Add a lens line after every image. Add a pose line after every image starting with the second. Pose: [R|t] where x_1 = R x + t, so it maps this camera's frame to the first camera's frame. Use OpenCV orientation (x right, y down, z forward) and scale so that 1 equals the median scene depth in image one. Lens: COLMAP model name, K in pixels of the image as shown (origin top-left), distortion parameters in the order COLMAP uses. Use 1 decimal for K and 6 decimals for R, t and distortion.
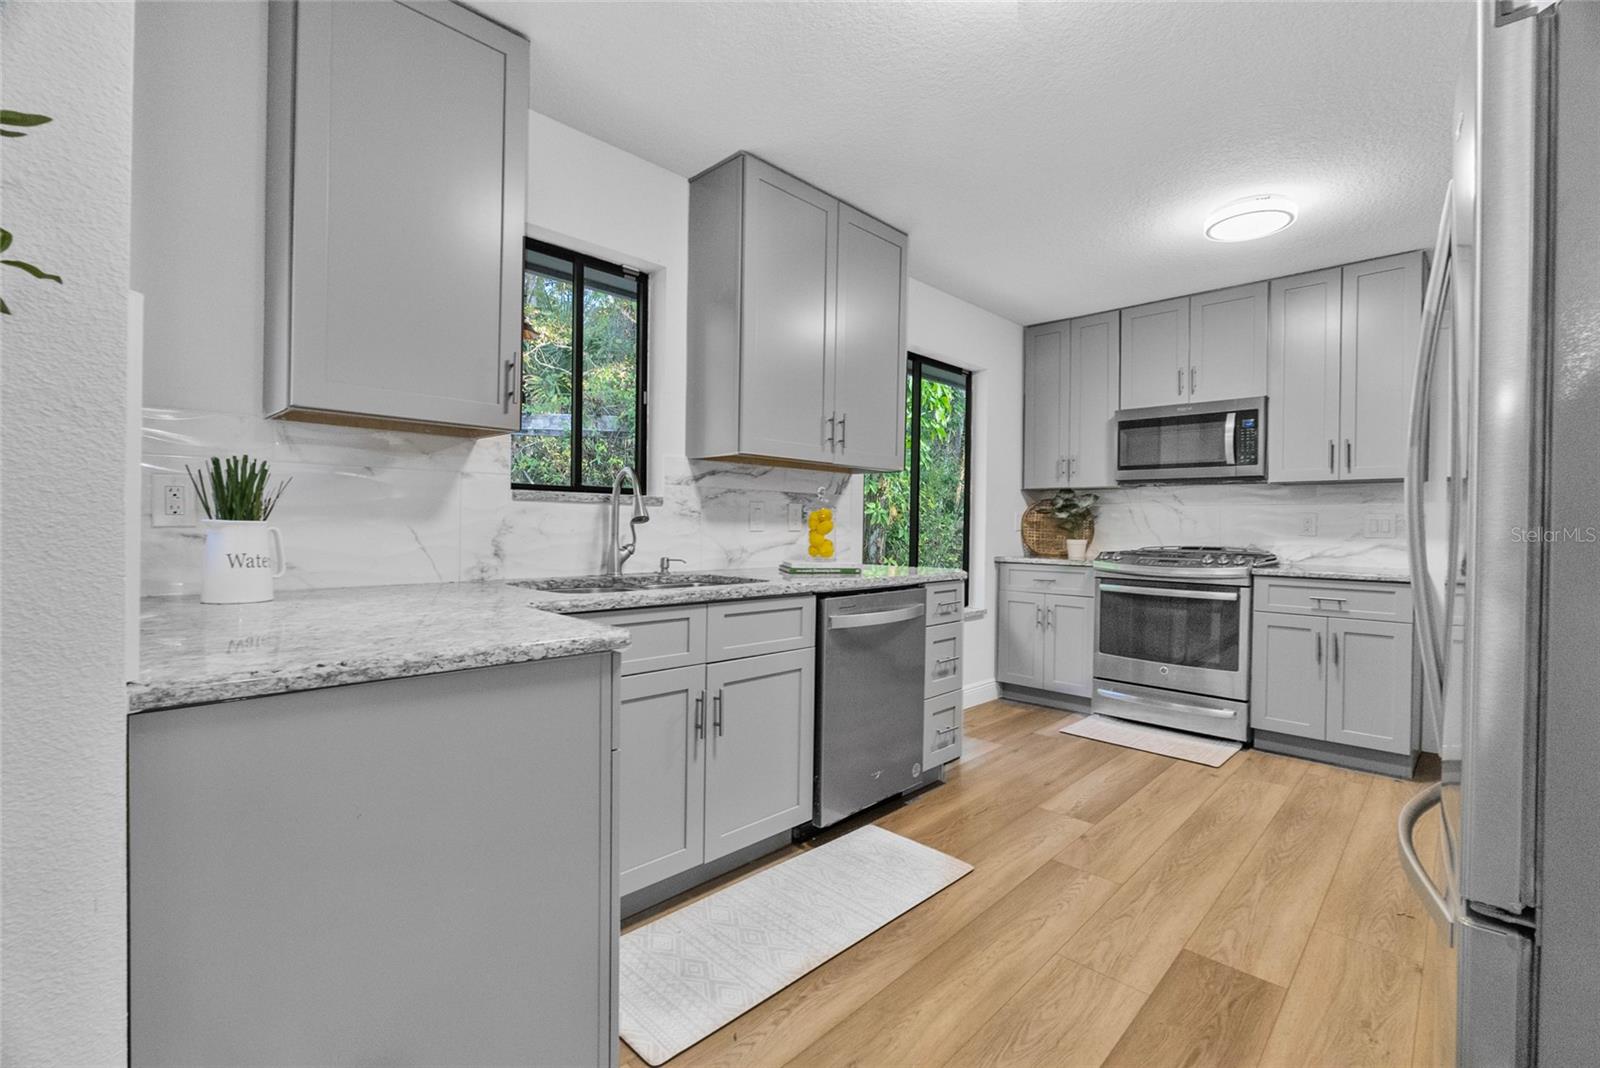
lens RADIAL K [[706.0, 0, 796.9], [0, 706.0, 527.4], [0, 0, 1]] dist [-0.012402, 0.001049]
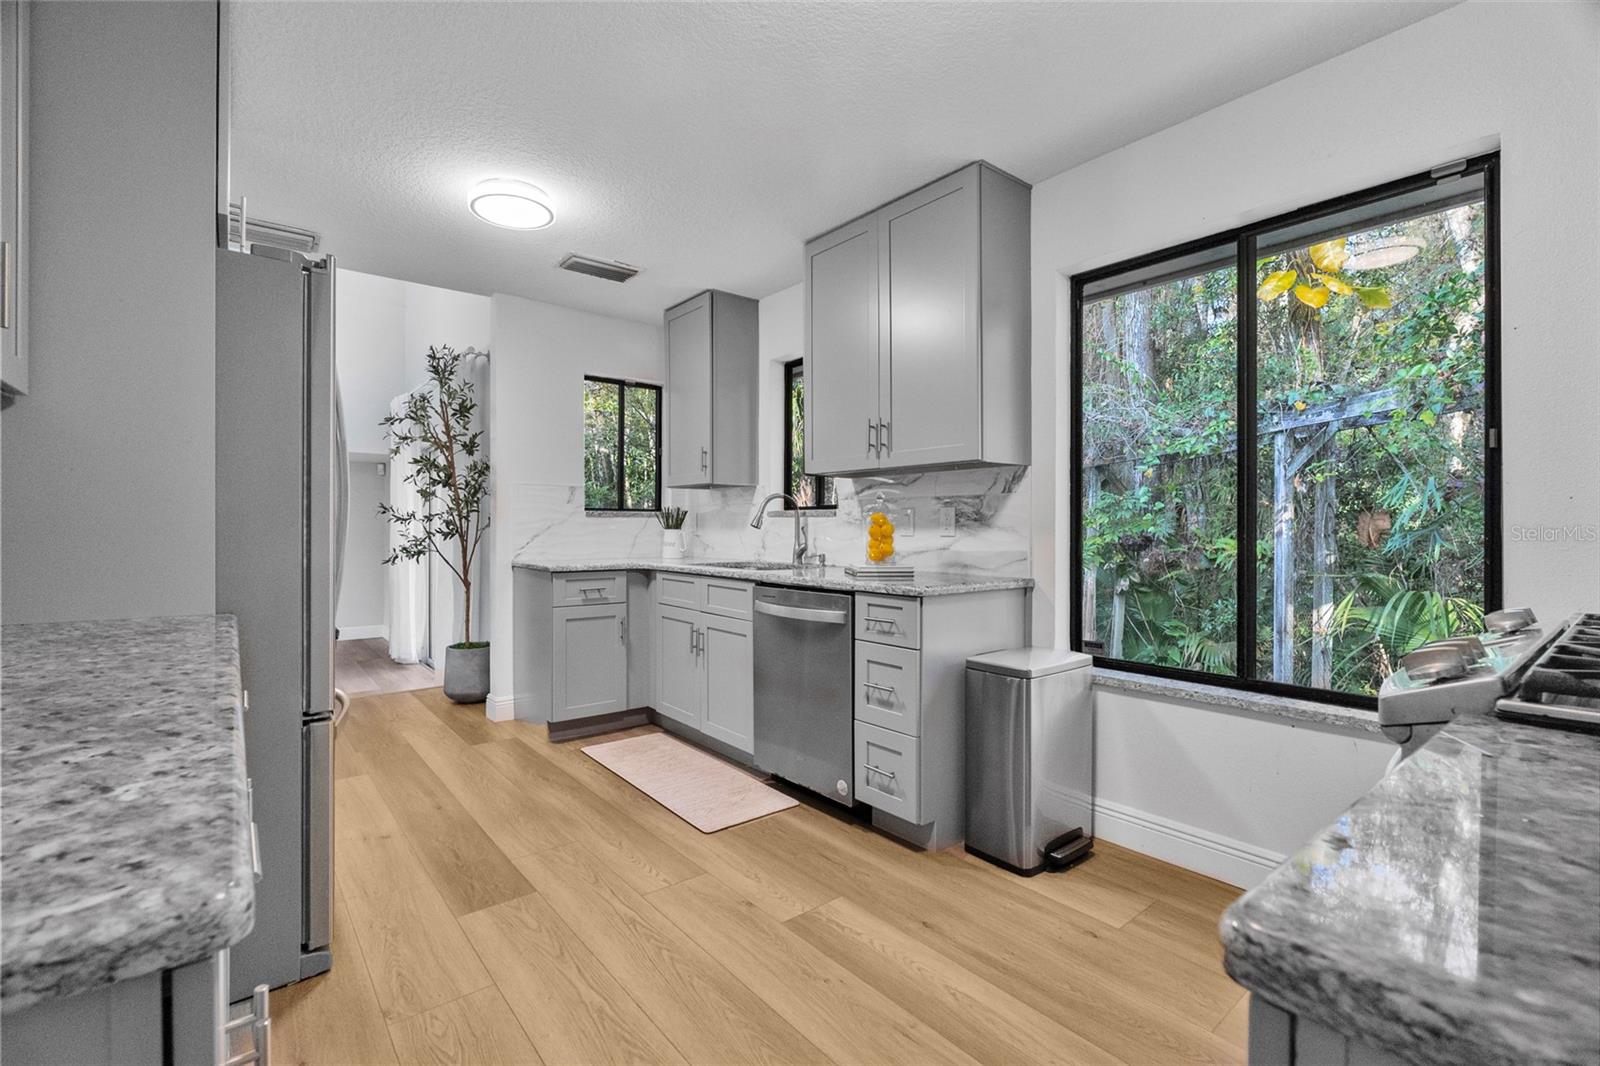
lens RADIAL K [[706.0, 0, 796.9], [0, 706.0, 526.4], [0, 0, 1]] dist [-0.012402, 0.001049]
pose [[-0.115834, -0.015546, -0.993147, 1.109648], [-0.009078, 0.999852, -0.014592, 0.008911], [0.993227, 0.007326, -0.115958, 1.038562]]
